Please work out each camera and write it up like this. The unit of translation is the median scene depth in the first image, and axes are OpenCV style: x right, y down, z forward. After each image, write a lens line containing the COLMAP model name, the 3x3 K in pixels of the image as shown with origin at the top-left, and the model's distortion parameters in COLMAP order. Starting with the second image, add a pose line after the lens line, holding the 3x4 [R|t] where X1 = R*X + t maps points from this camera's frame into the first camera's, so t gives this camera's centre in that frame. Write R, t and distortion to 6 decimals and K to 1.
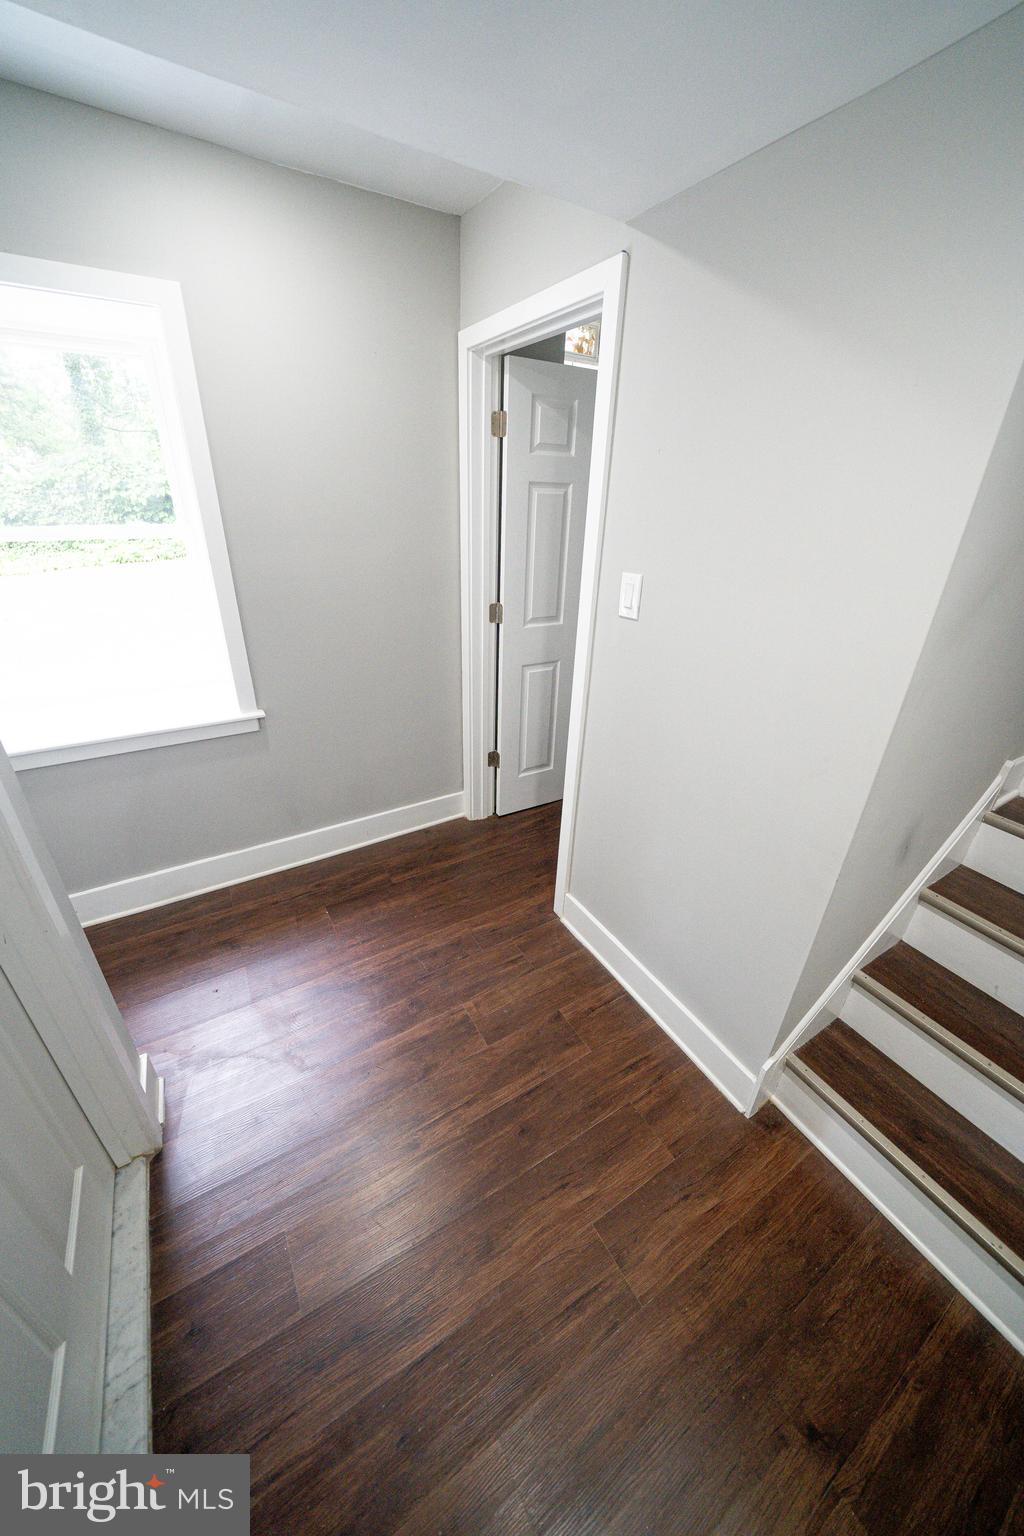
lens RADIAL K [[536.8, 0, 512.5], [0, 536.8, 758.8], [0, 0, 1]] dist [-0.022064, 0.002095]
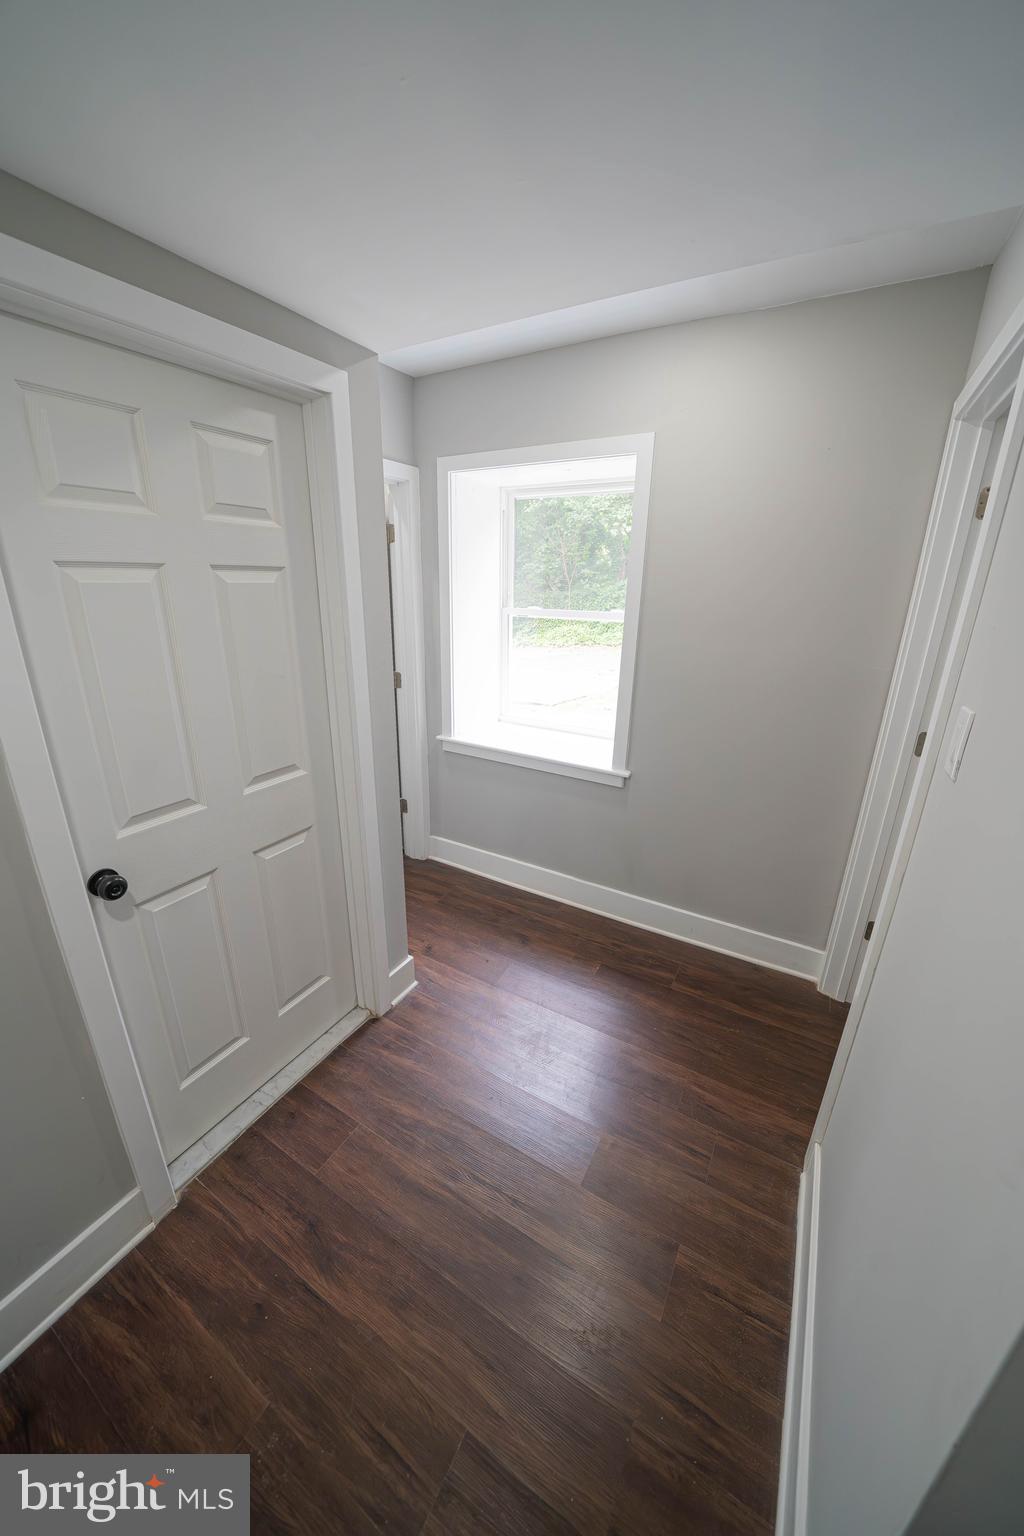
lens RADIAL K [[536.8, 0, 510.1], [0, 536.8, 767.5], [0, 0, 1]] dist [-0.022064, 0.002095]
pose [[0.476900, 0.271687, -0.835914, 0.354209], [-0.390101, 0.917655, 0.075696, -0.088032], [0.787647, 0.289991, 0.543615, 0.195787]]
